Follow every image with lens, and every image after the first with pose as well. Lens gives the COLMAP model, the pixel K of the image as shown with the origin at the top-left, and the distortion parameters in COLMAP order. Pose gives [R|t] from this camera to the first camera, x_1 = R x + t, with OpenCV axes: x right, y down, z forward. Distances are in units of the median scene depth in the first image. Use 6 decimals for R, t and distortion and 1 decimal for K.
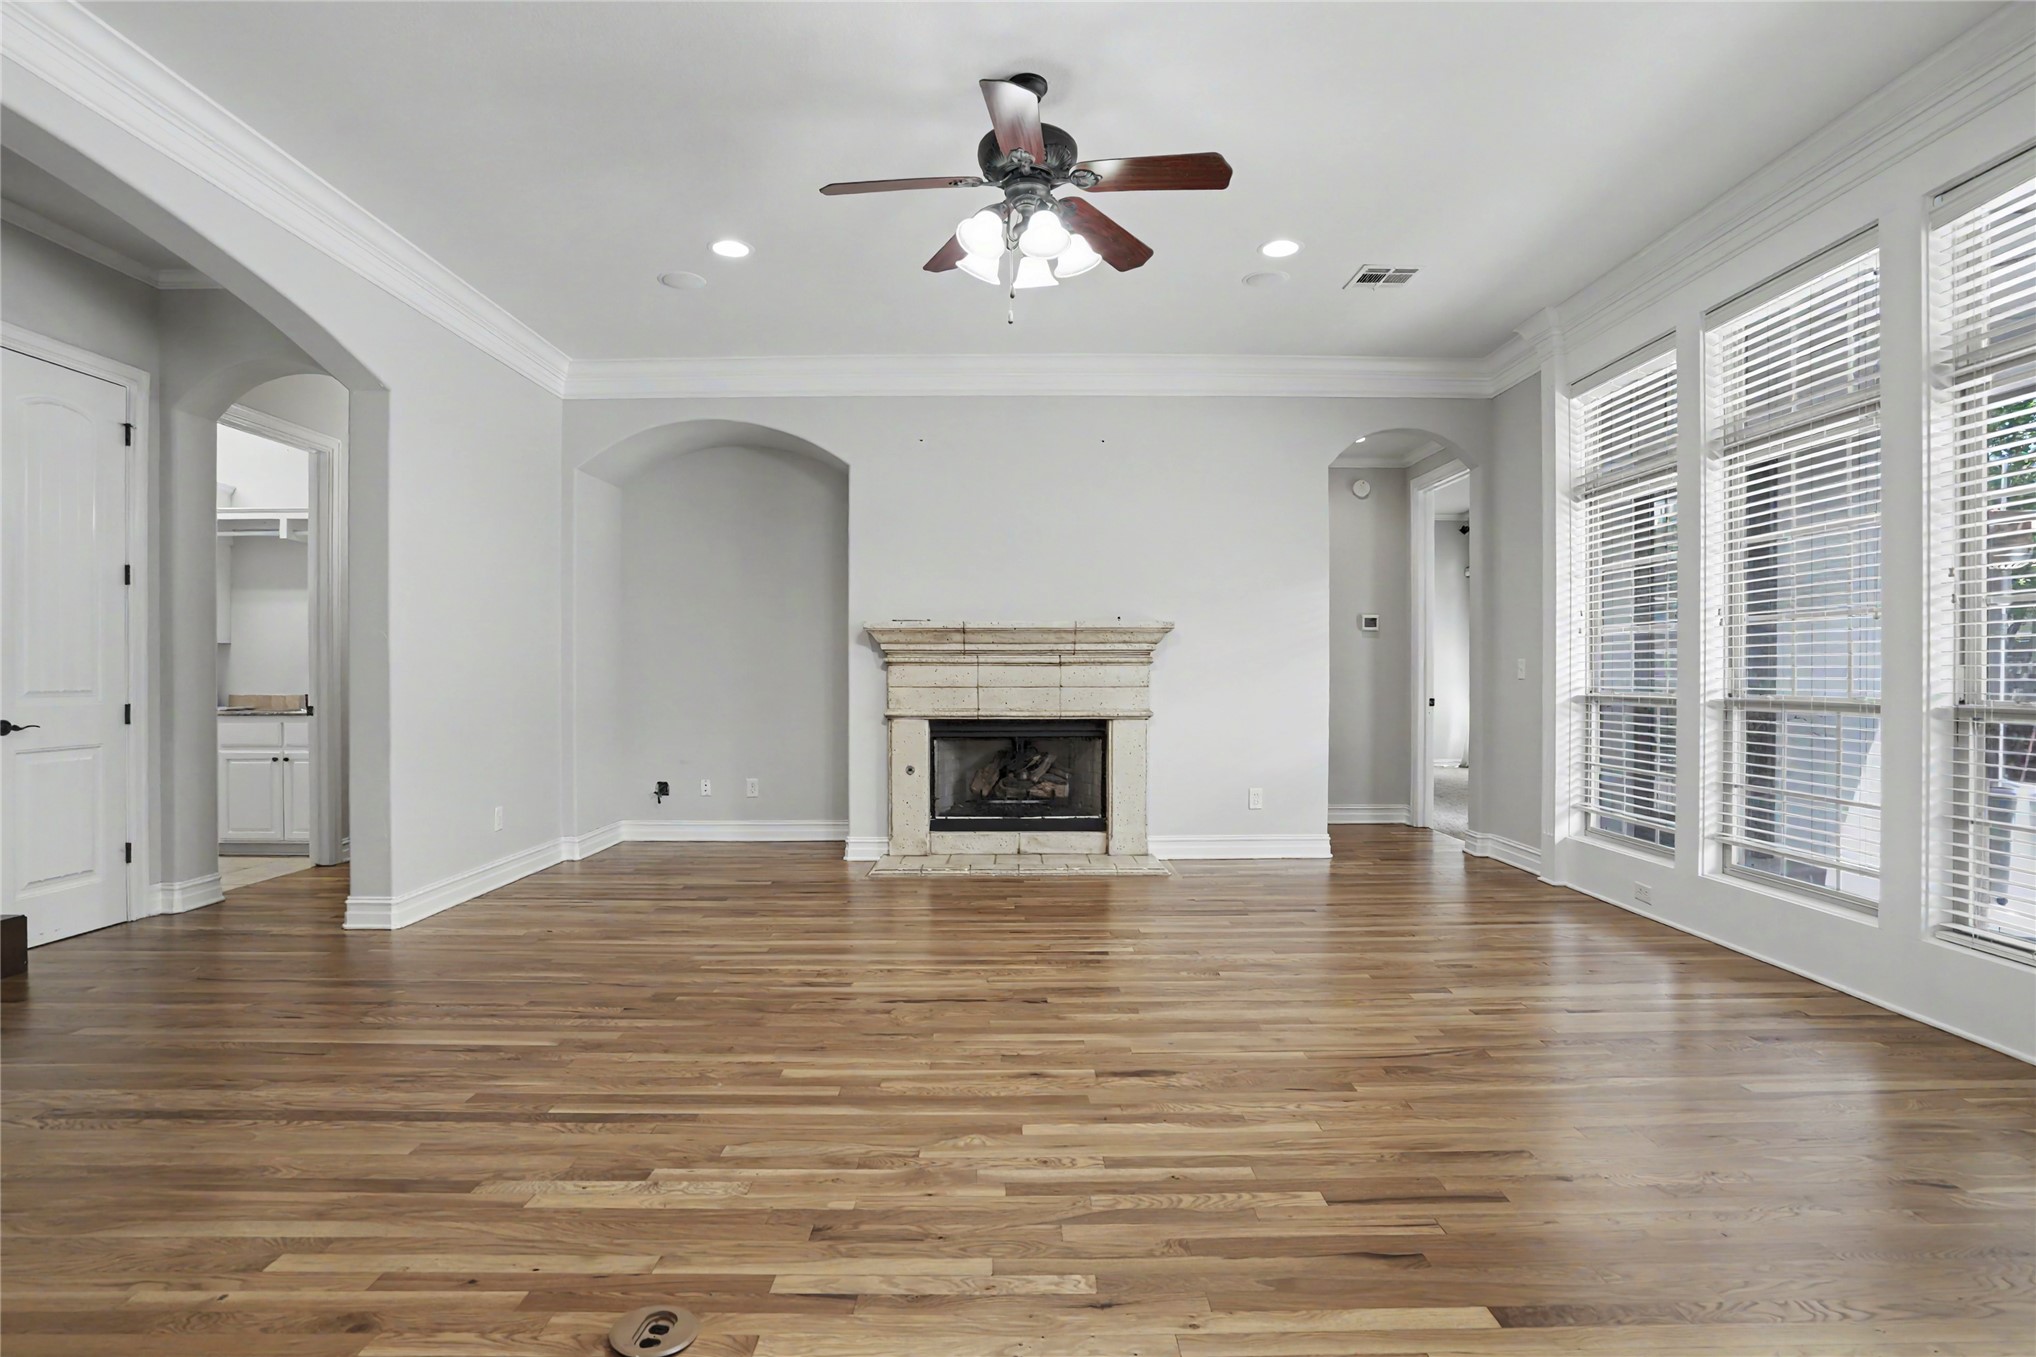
lens RADIAL K [[970.2, 0, 1022.5], [0, 970.2, 676.6], [0, 0, 1]] dist [-0.062154, 0.025015]
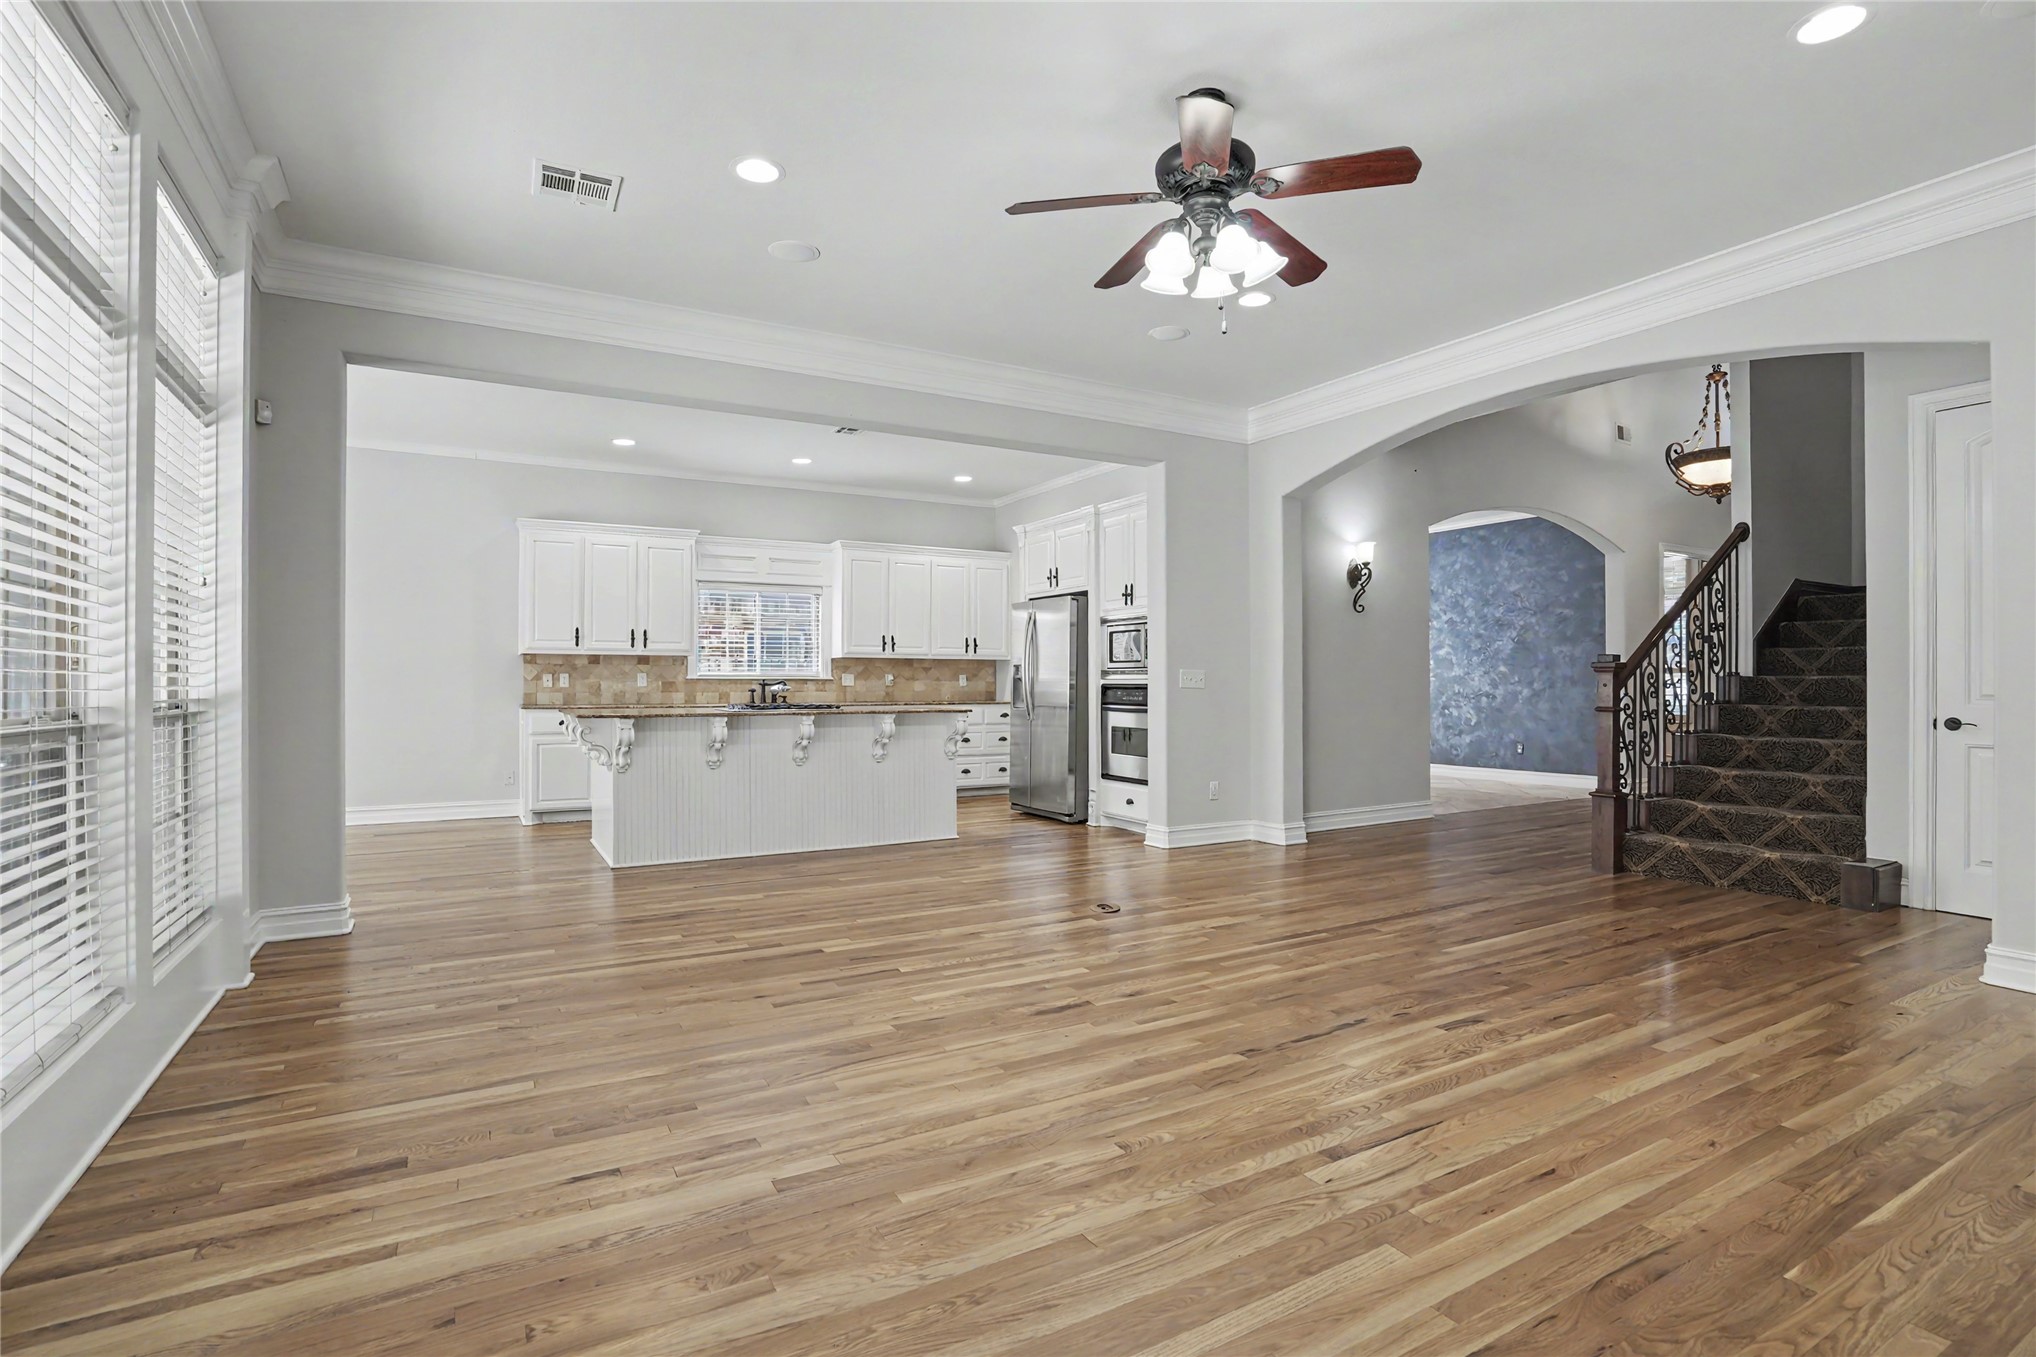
lens RADIAL K [[970.2, 0, 1022.5], [0, 970.2, 676.6], [0, 0, 1]] dist [-0.062154, 0.025015]
pose [[-0.866330, -0.000227, -0.499472, 0.702723], [0.000161, 1.000000, -0.000733, -0.006766], [0.499472, -0.000715, -0.866330, 1.843211]]
